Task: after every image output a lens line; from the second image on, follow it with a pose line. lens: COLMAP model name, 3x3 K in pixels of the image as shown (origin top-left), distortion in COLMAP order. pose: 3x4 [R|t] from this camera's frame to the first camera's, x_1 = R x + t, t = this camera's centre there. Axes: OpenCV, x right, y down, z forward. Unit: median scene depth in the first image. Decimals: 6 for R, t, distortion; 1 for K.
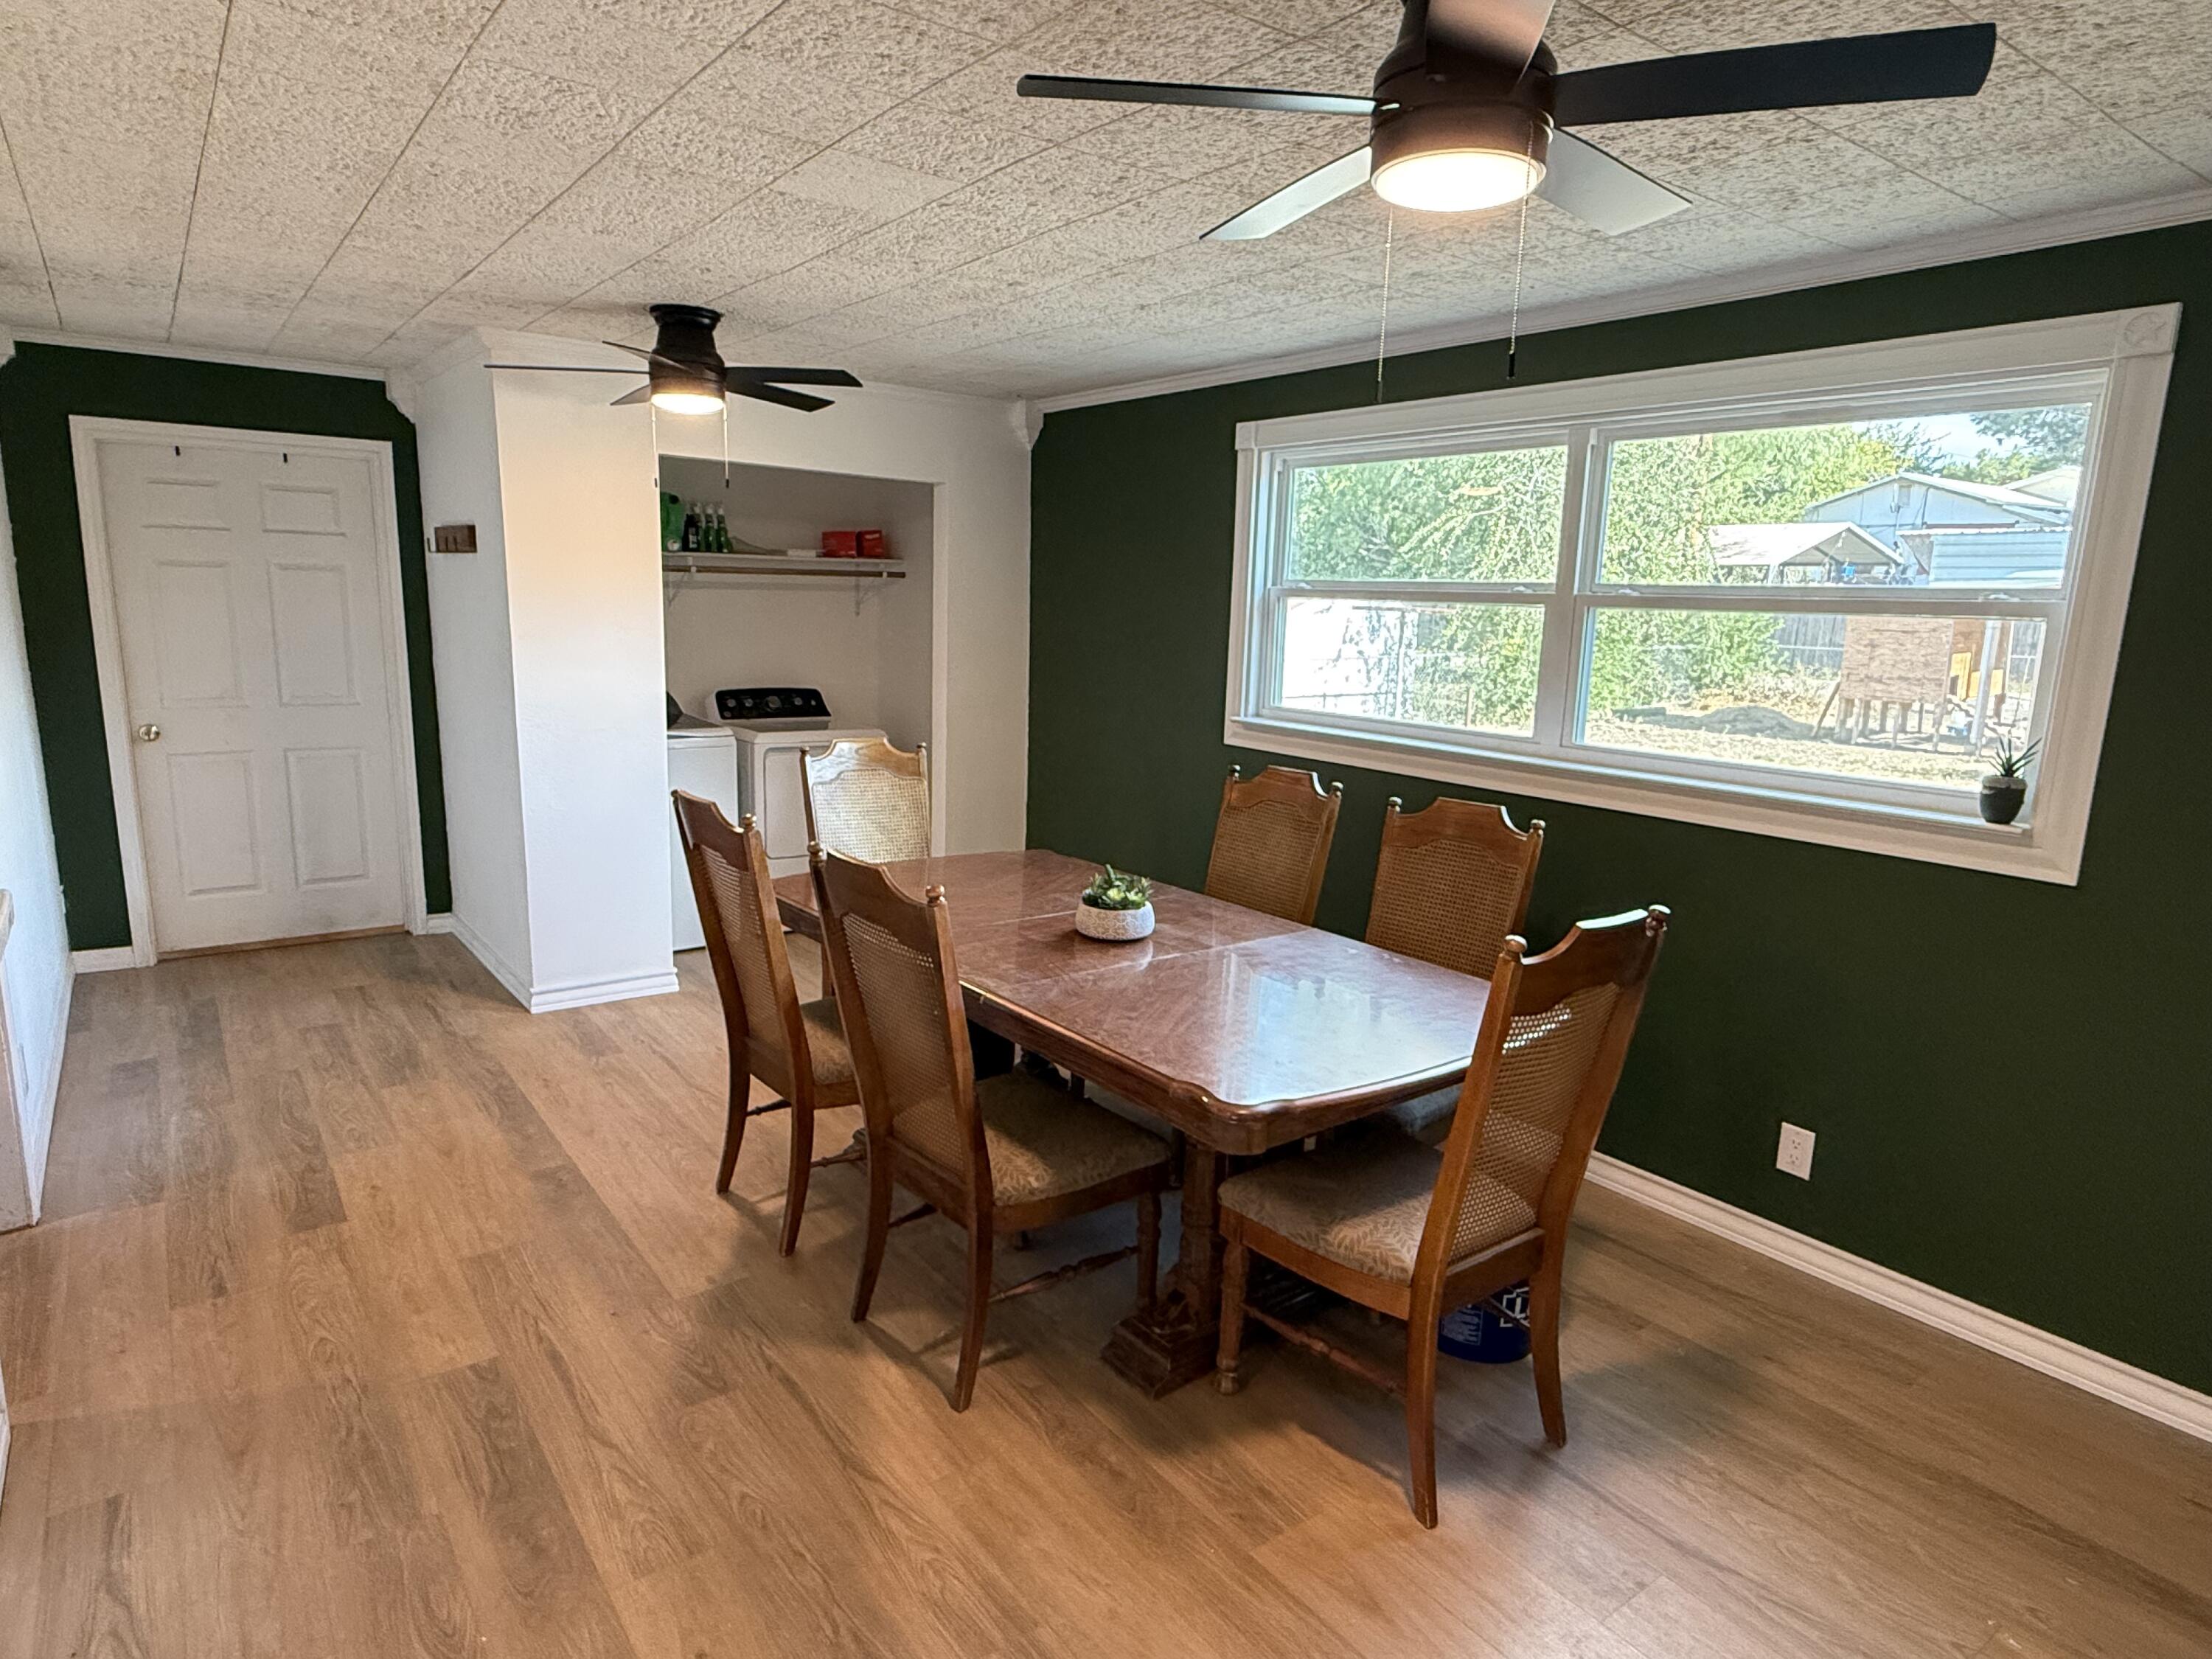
lens RADIAL K [[1269.2, 0, 1112.7], [0, 1269.2, 826.2], [0, 0, 1]] dist [0.001601, 0.001396]
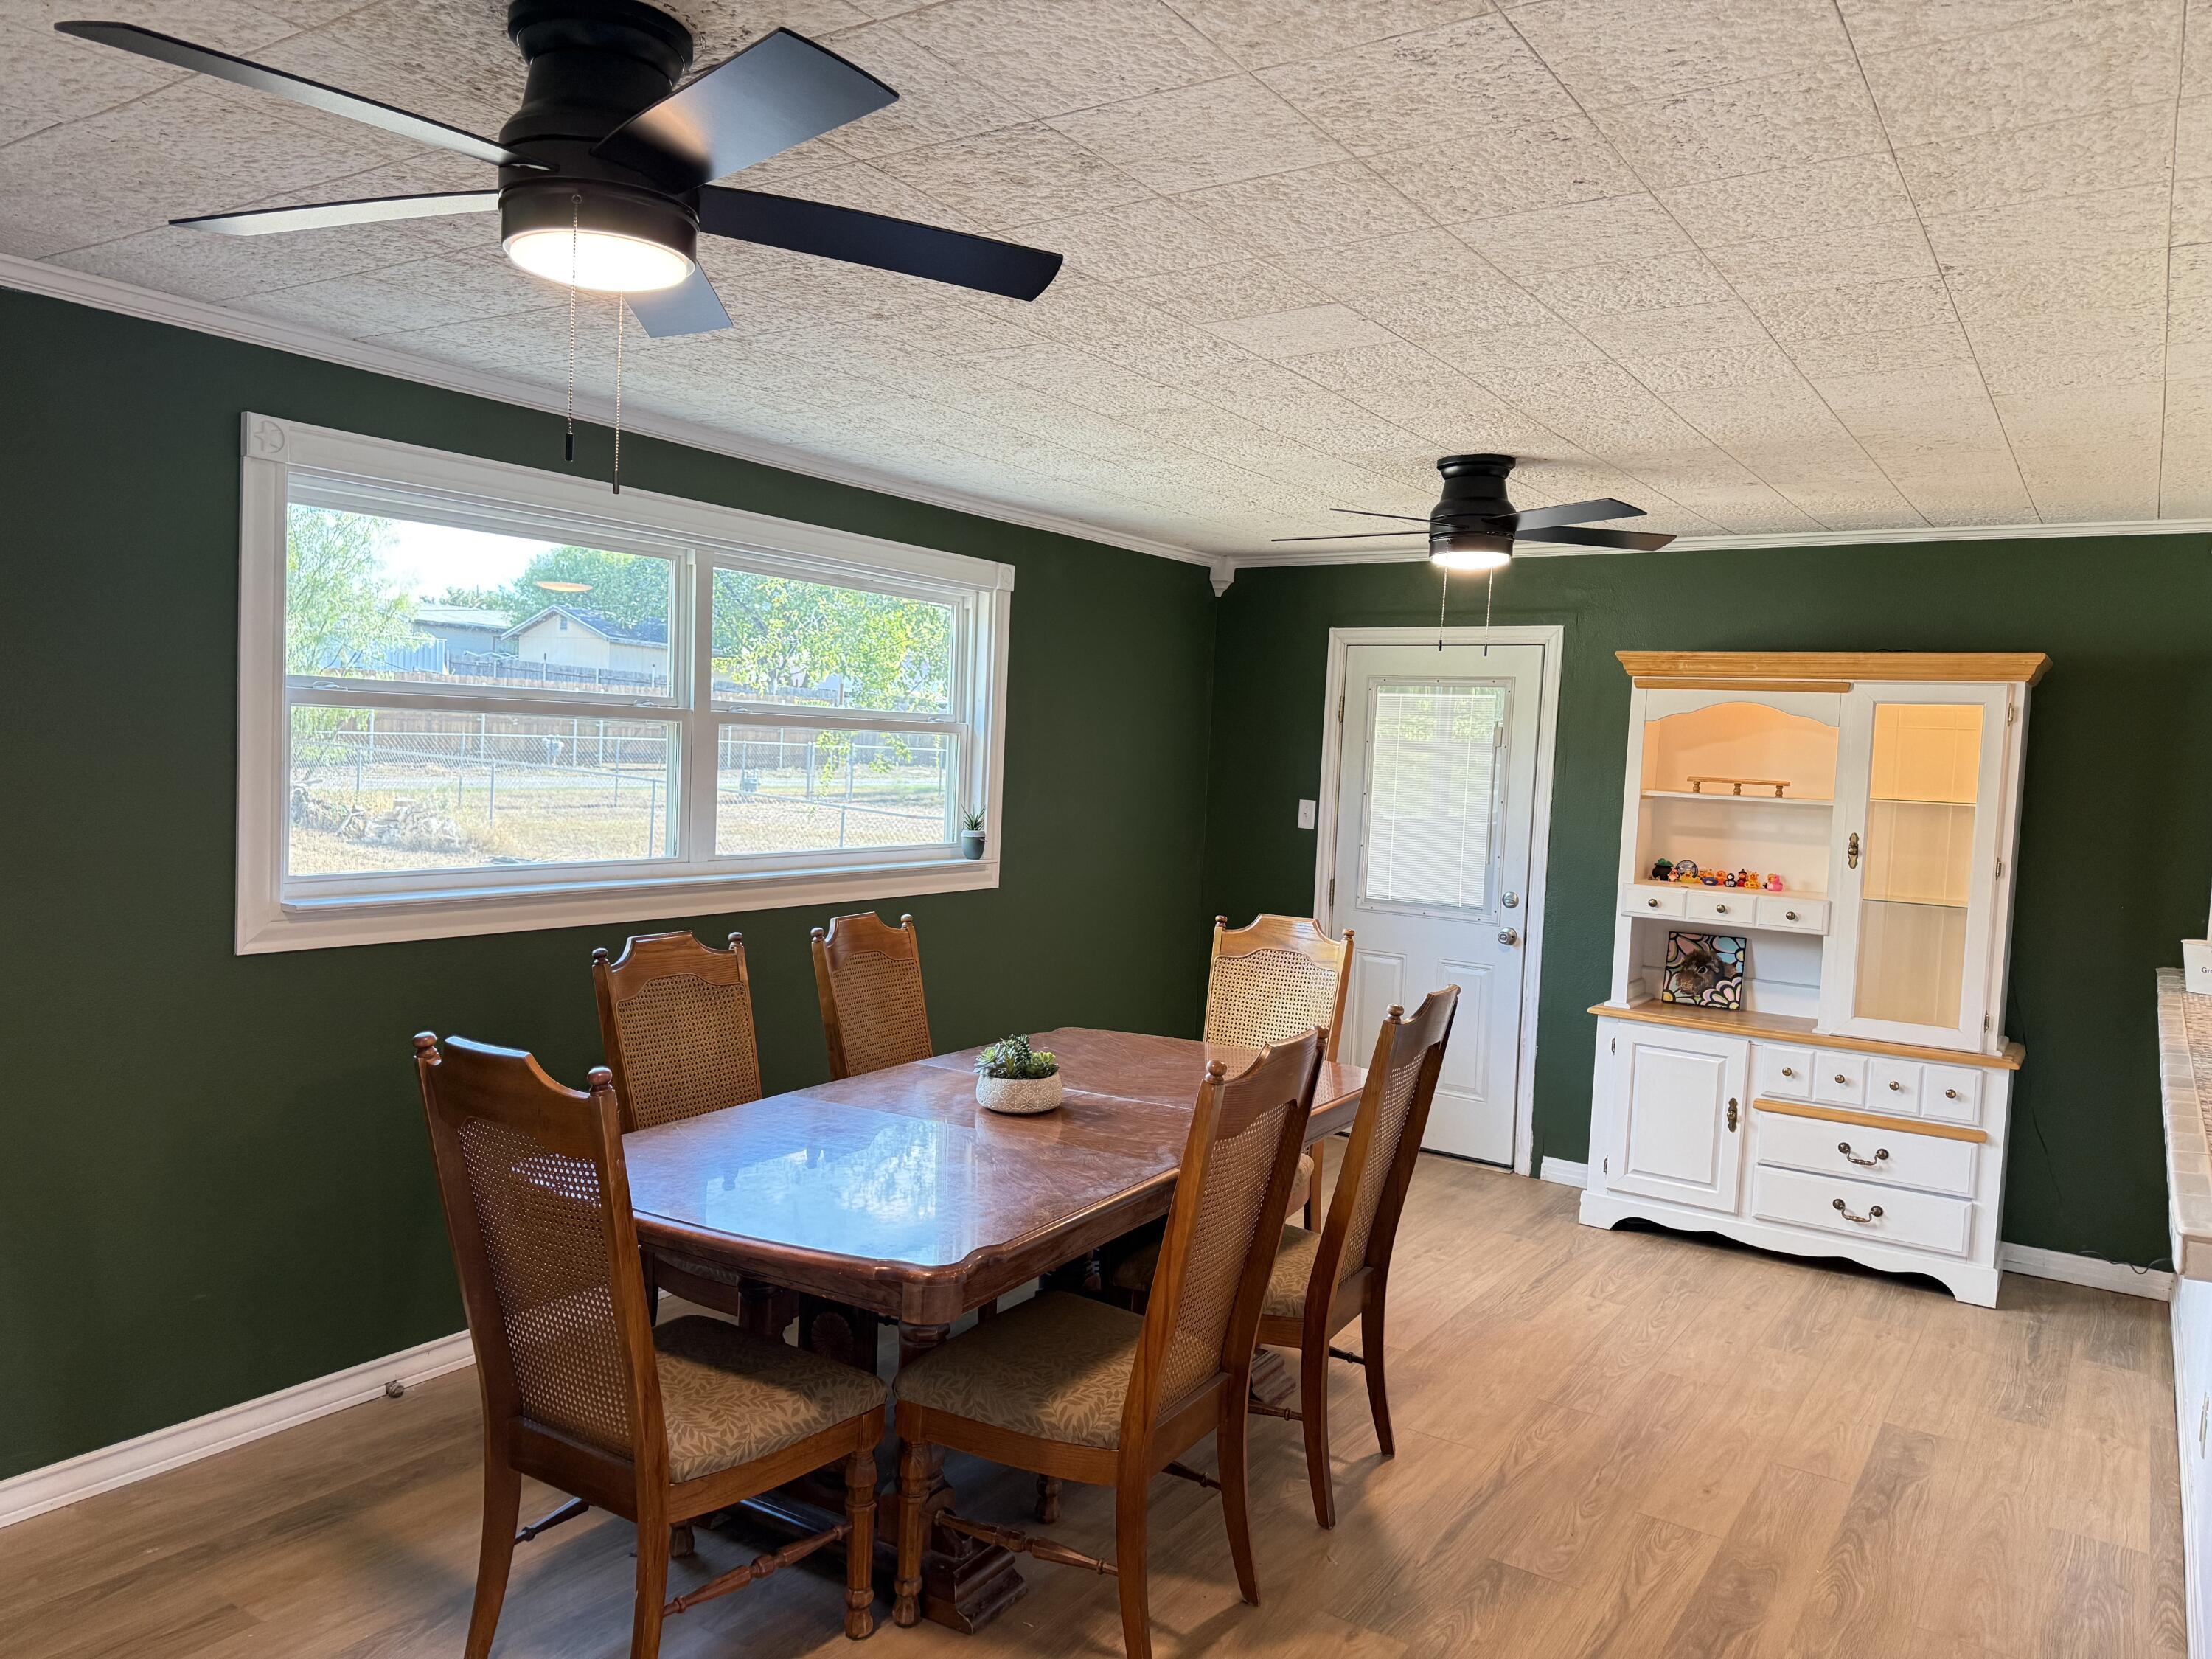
lens RADIAL K [[1511.2, 0, 1095.5], [0, 1511.2, 829.8], [0, 0, 1]] dist [0.009428, -0.000814]
pose [[-0.312010, -0.097513, 0.945061, -0.994452], [0.120343, 0.982651, 0.141122, -0.250591], [-0.942426, 0.157763, -0.294861, 1.219794]]
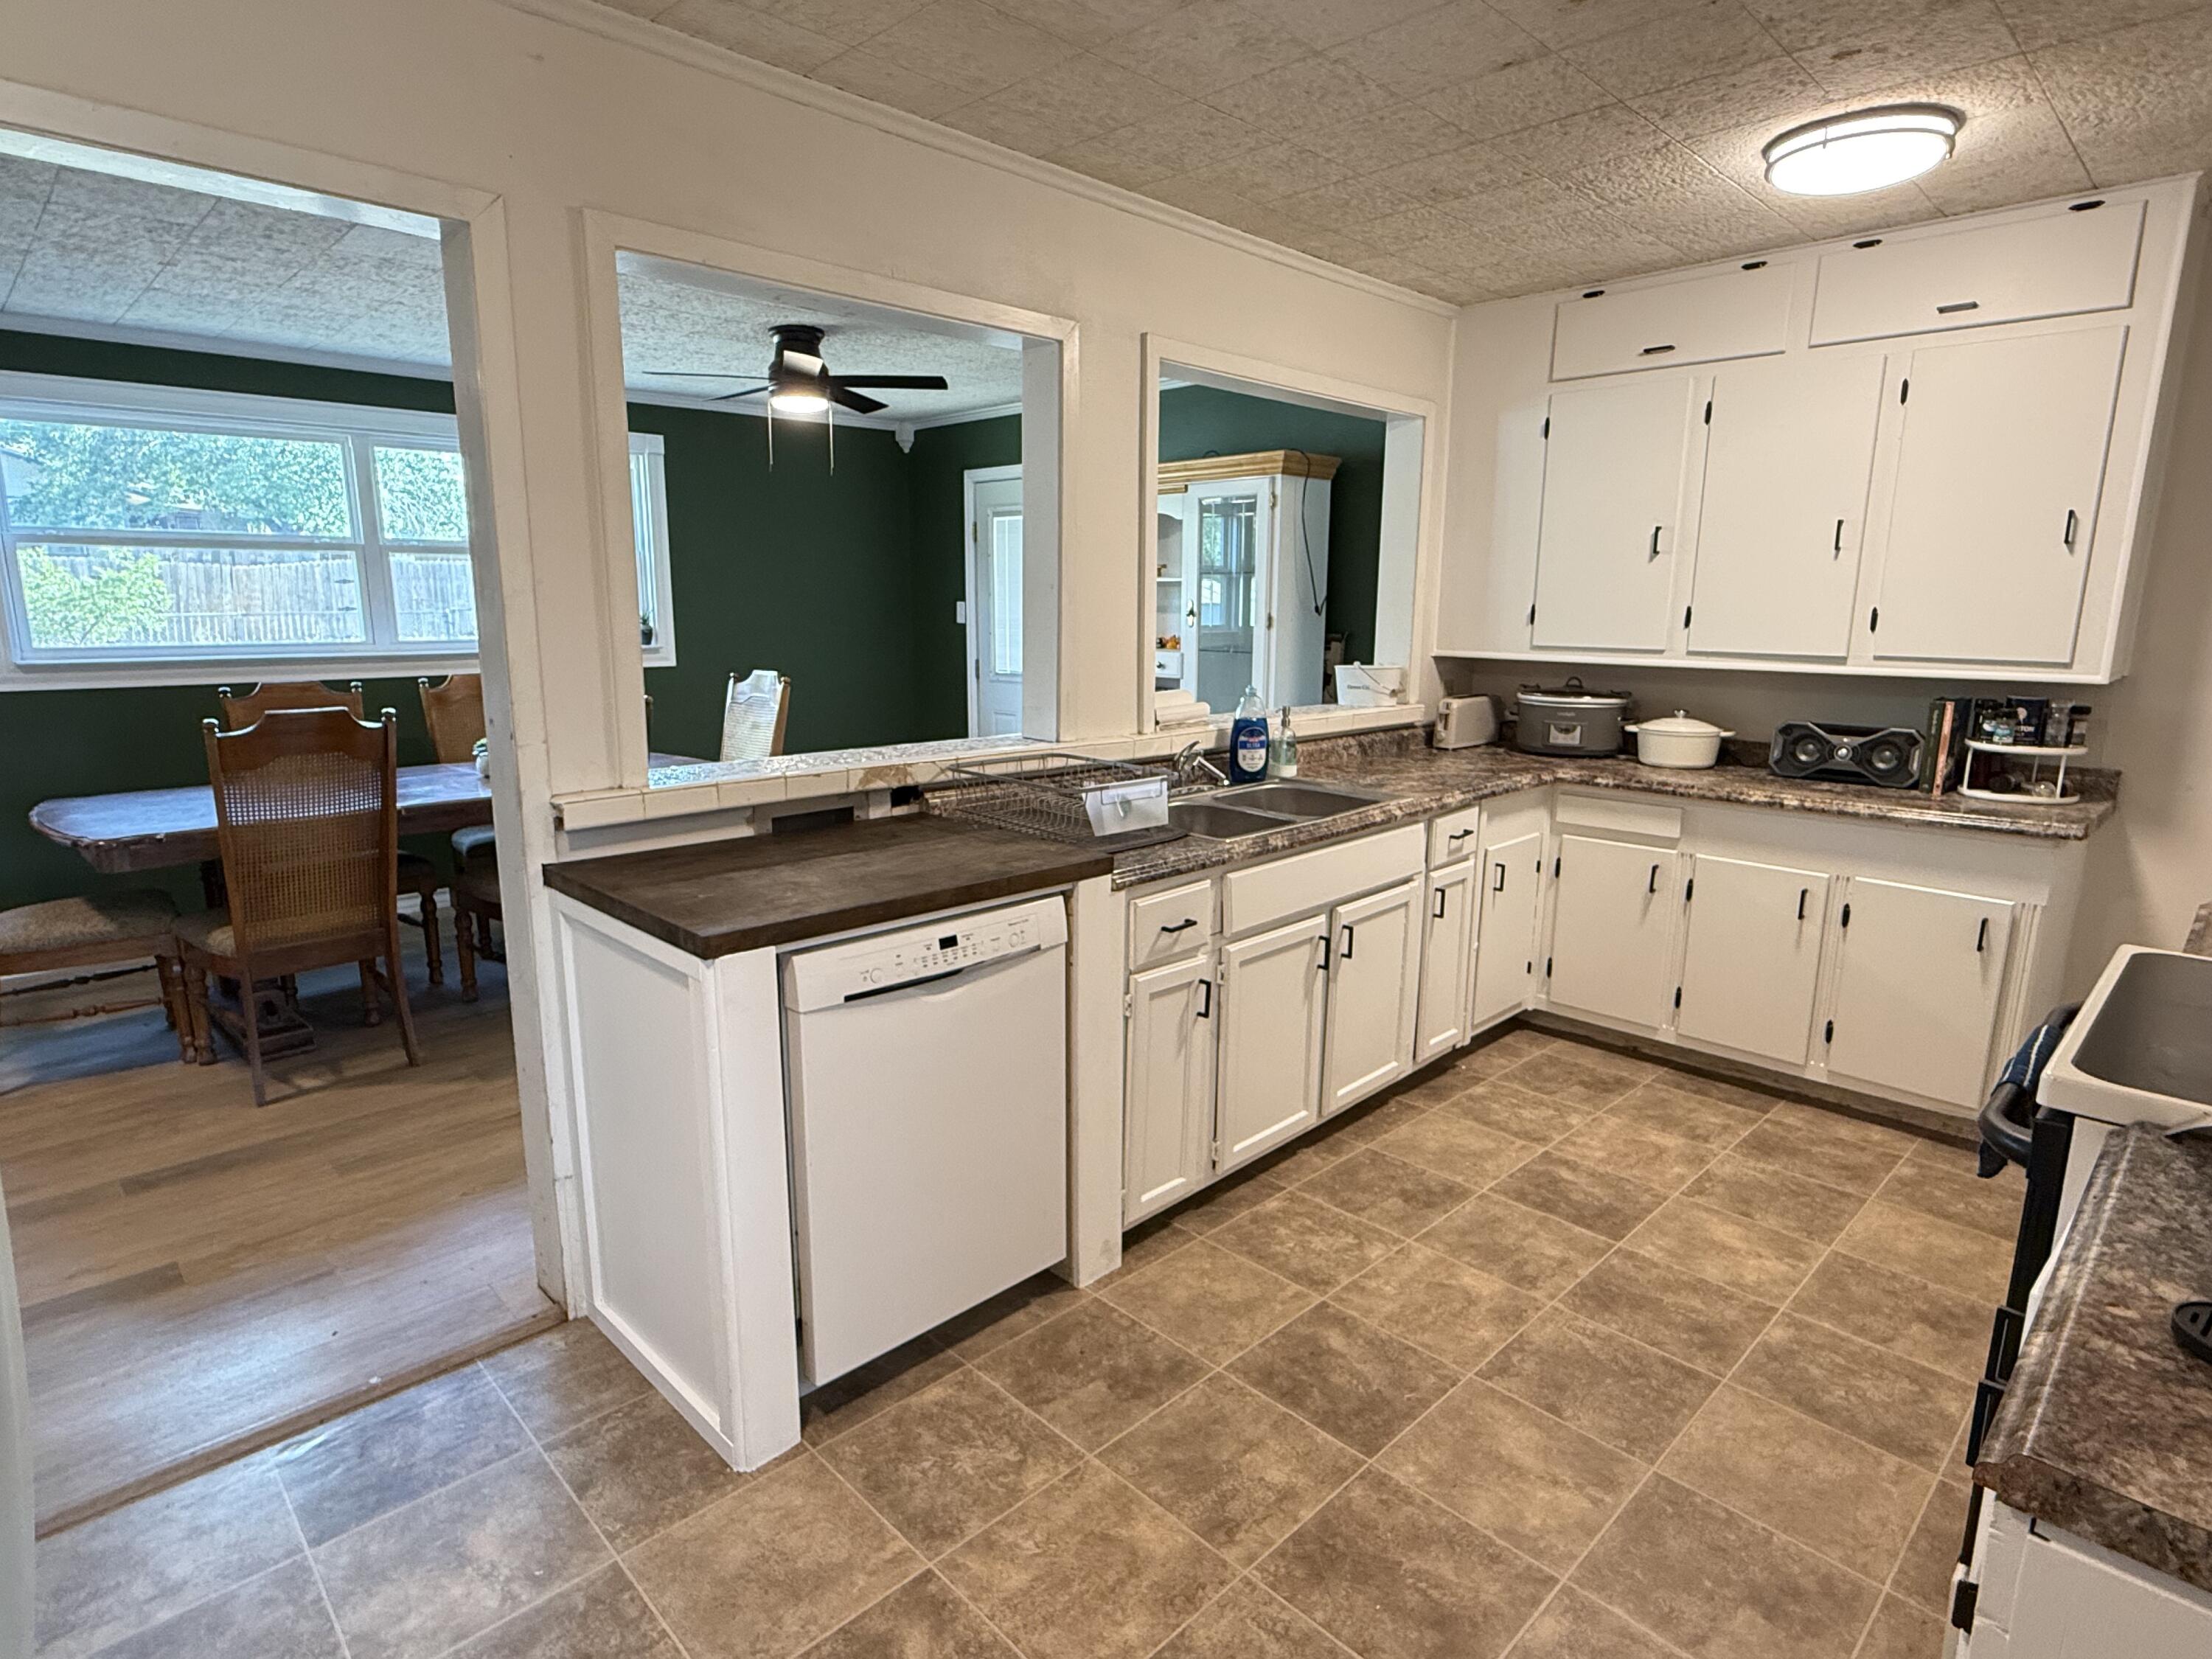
lens RADIAL K [[1166.7, 0, 1108.6], [0, 1166.7, 829.4], [0, 0, 1]] dist [-0.001387, 0.000450]
pose [[-0.143448, -0.225152, 0.963706, -1.361732], [0.170820, 0.953529, 0.248201, -0.057404], [-0.974804, 0.200224, -0.098321, 0.385057]]
